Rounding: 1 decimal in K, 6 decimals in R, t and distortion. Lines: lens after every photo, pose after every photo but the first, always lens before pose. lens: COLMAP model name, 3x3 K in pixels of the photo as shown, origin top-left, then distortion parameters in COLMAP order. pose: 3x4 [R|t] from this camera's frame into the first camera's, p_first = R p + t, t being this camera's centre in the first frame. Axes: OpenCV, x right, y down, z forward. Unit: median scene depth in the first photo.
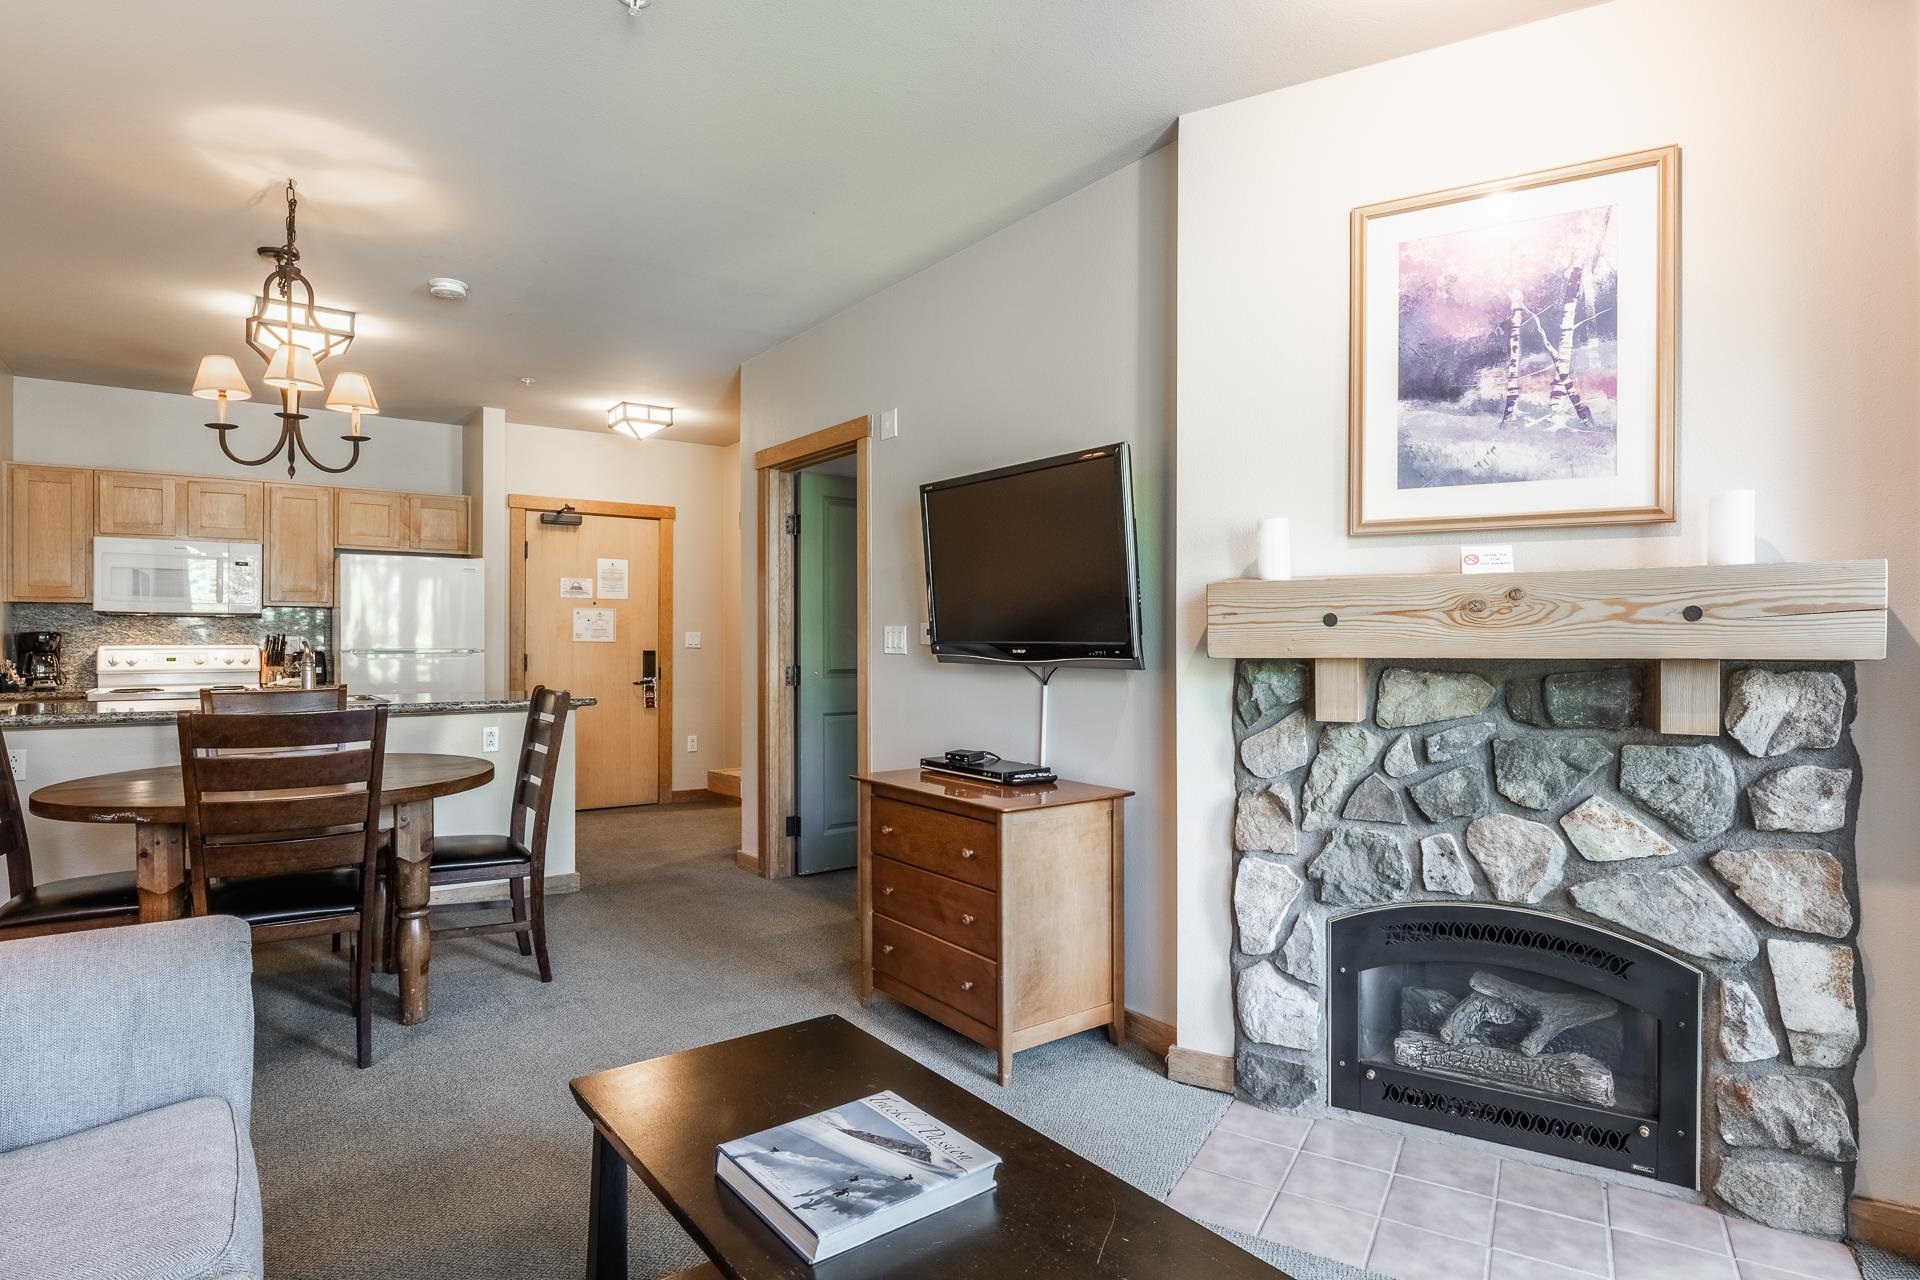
lens RADIAL K [[1036.6, 0, 952.6], [0, 1036.6, 643.4], [0, 0, 1]] dist [-0.003944, 0.000135]
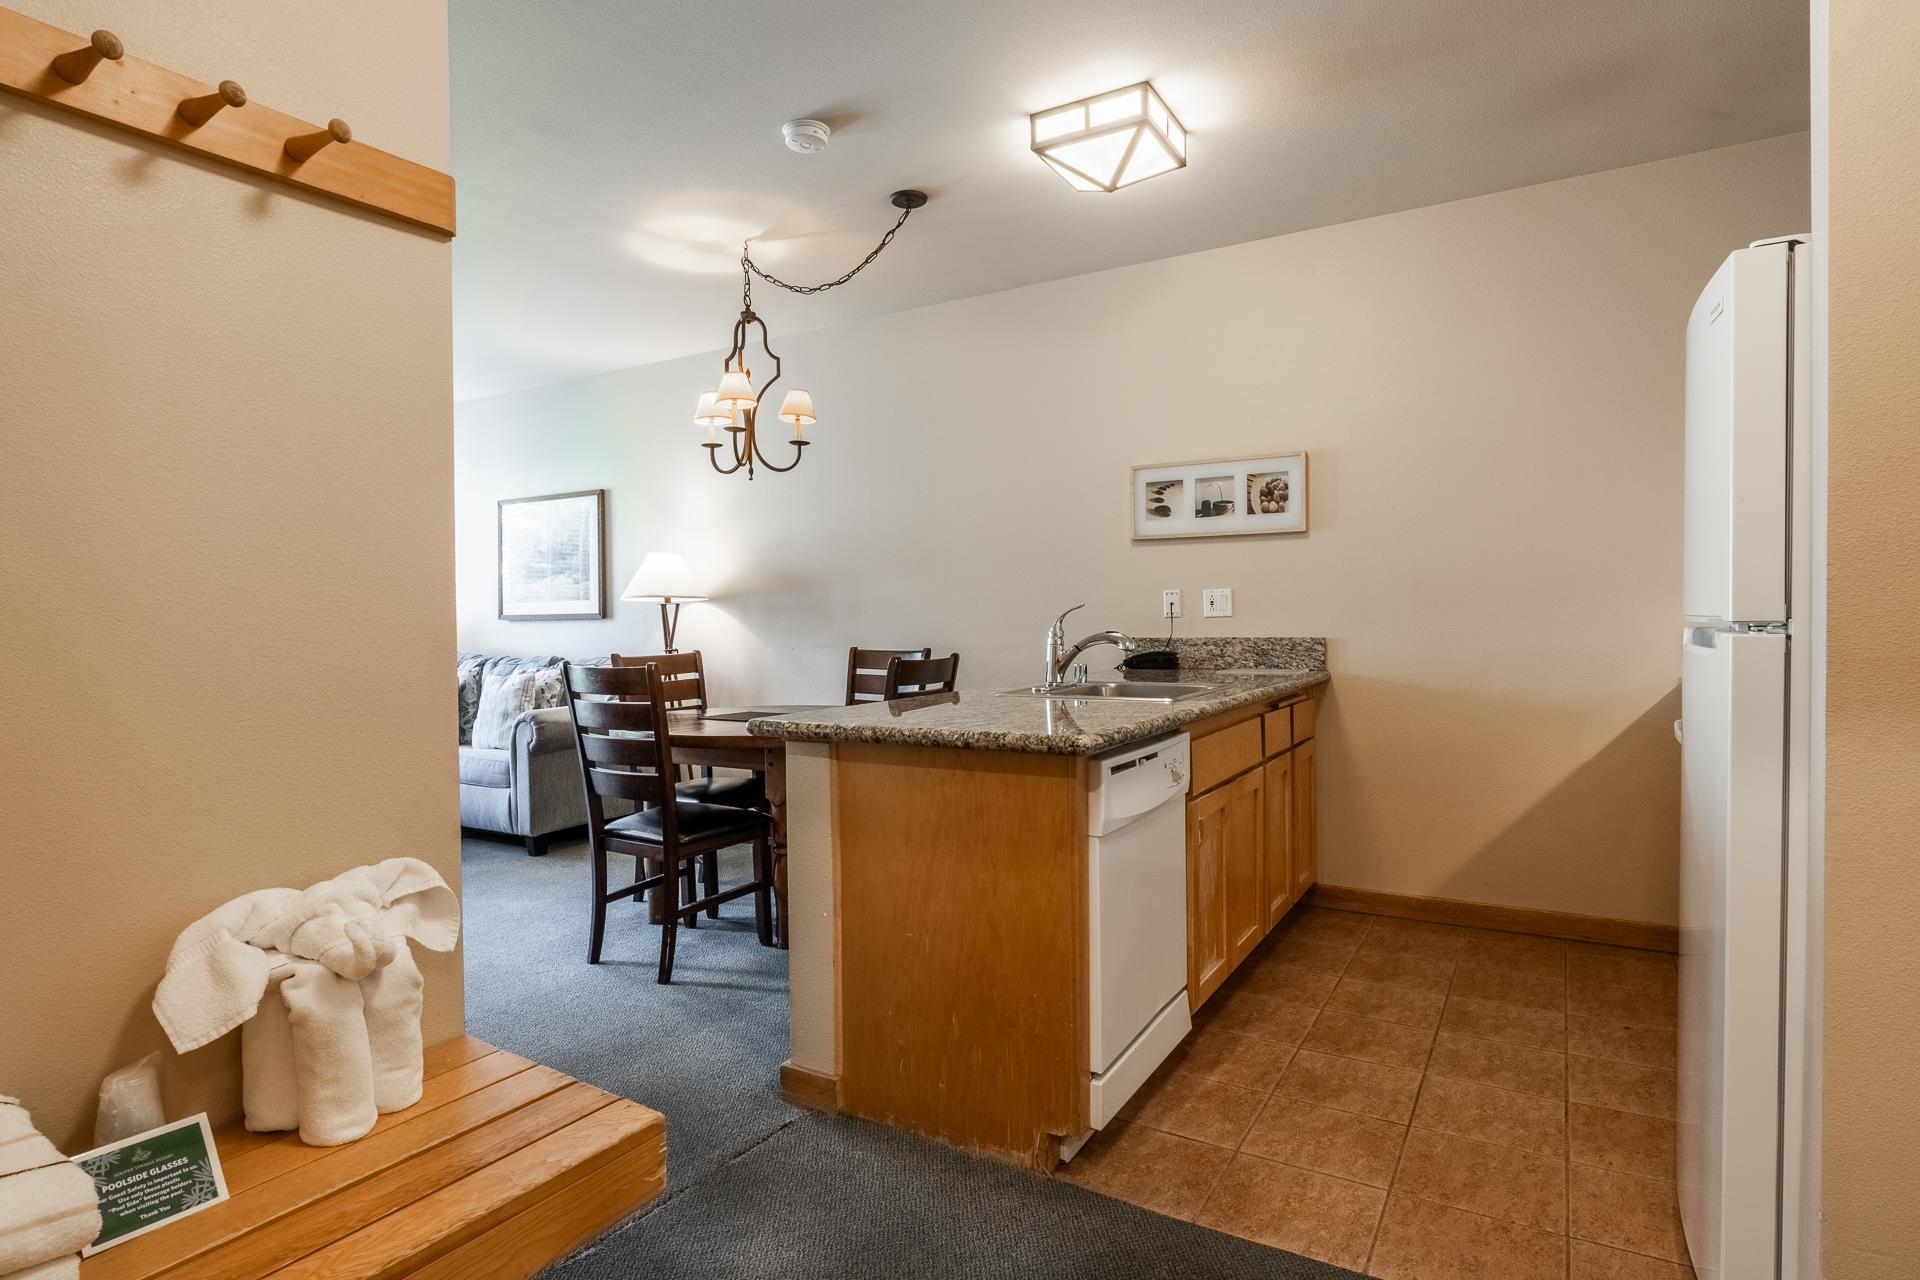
lens RADIAL K [[1030.9, 0, 942.4], [0, 1030.9, 634.4], [0, 0, 1]] dist [-0.003284, 0.000566]
pose [[-0.922698, 0.020071, -0.385000, -0.343128], [0.011418, 0.999628, 0.024749, -0.001172], [0.385354, 0.018440, -0.922584, 2.089900]]
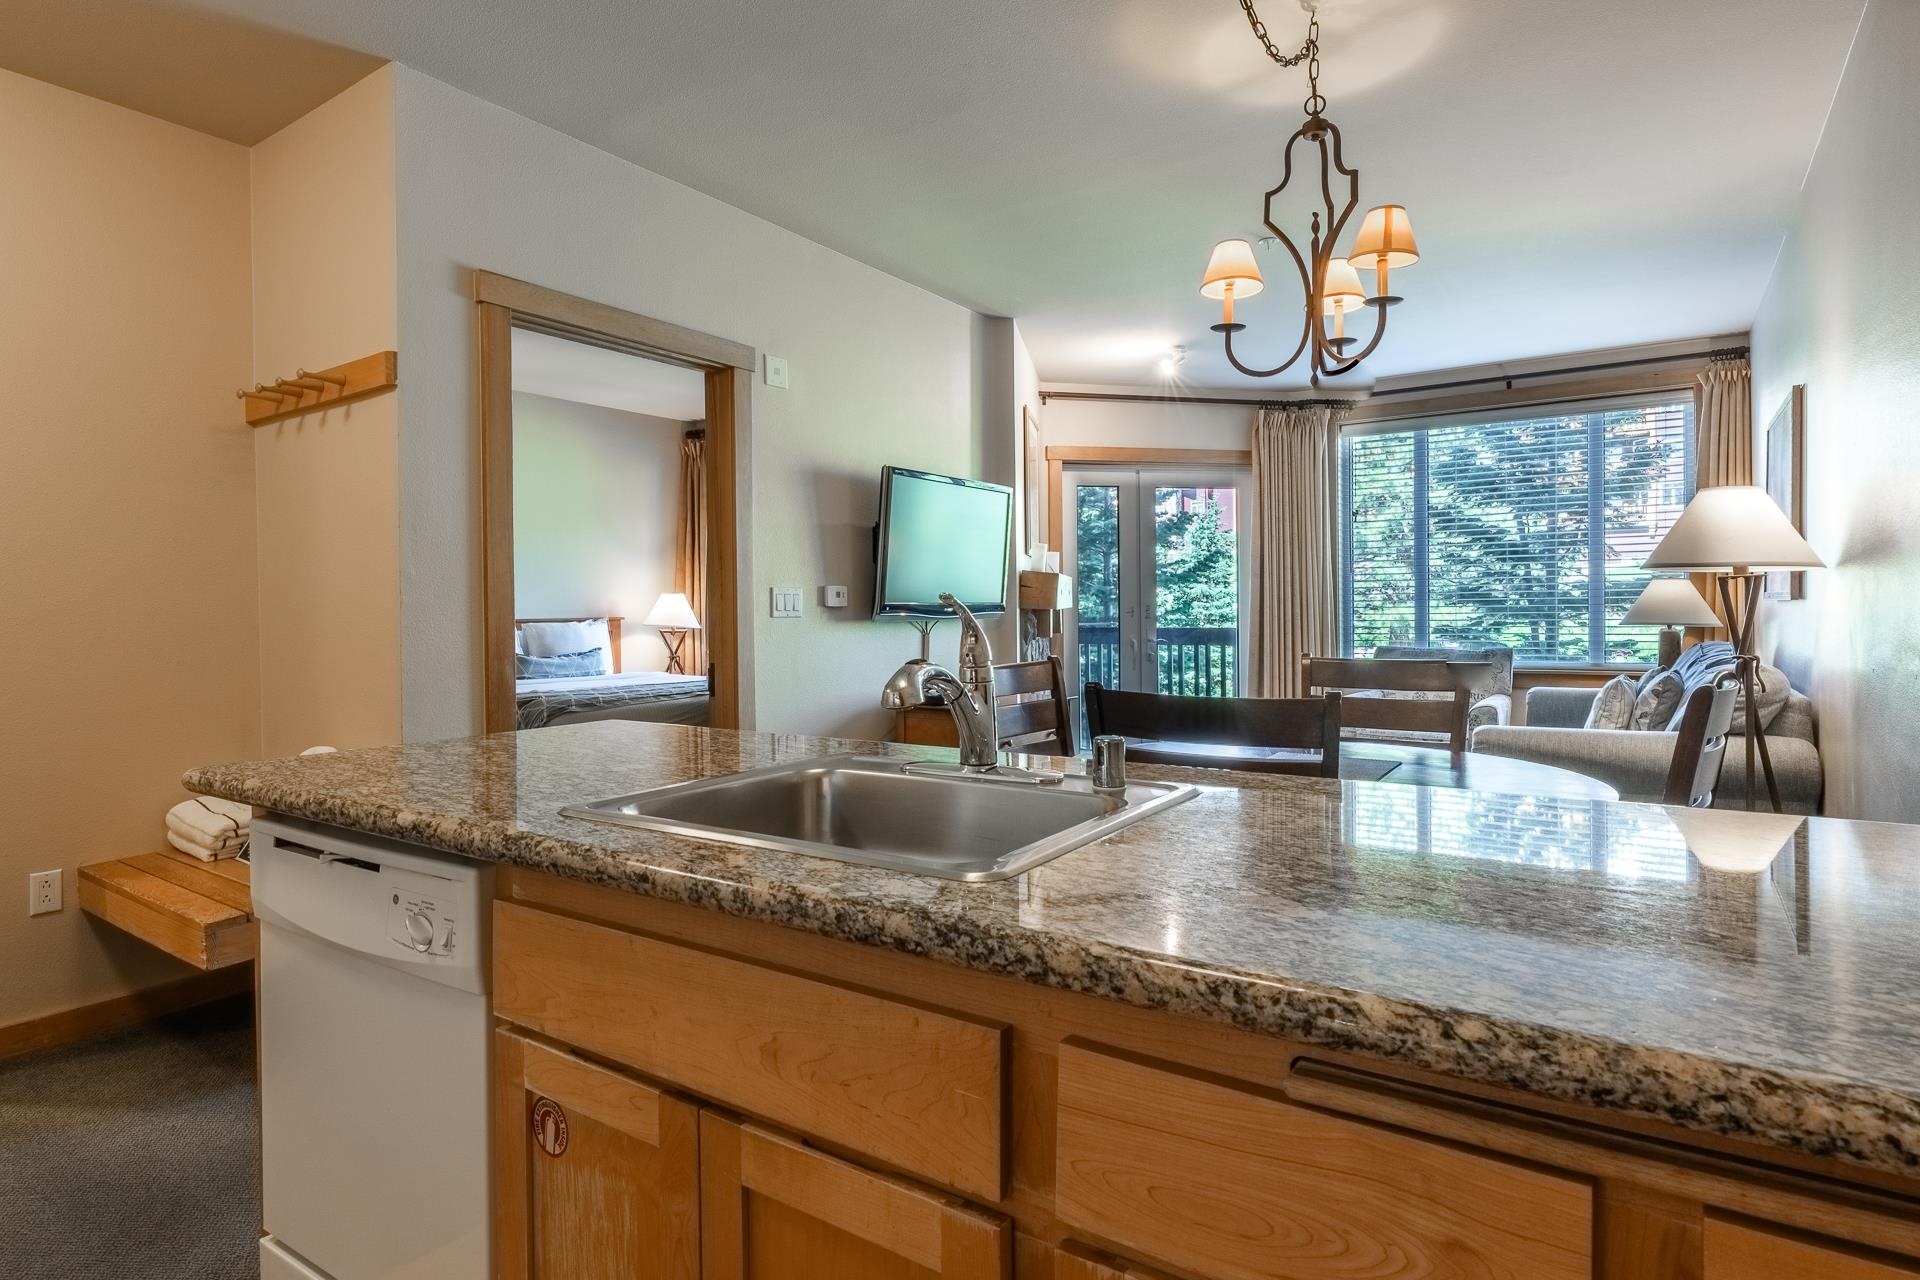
lens RADIAL K [[1030.9, 0, 942.4], [0, 1030.9, 634.4], [0, 0, 1]] dist [-0.003284, 0.000566]
pose [[-0.336914, -0.023167, 0.941250, -1.203574], [0.015605, 0.999423, 0.030184, -0.001974], [-0.941406, 0.024858, -0.336358, 1.425194]]
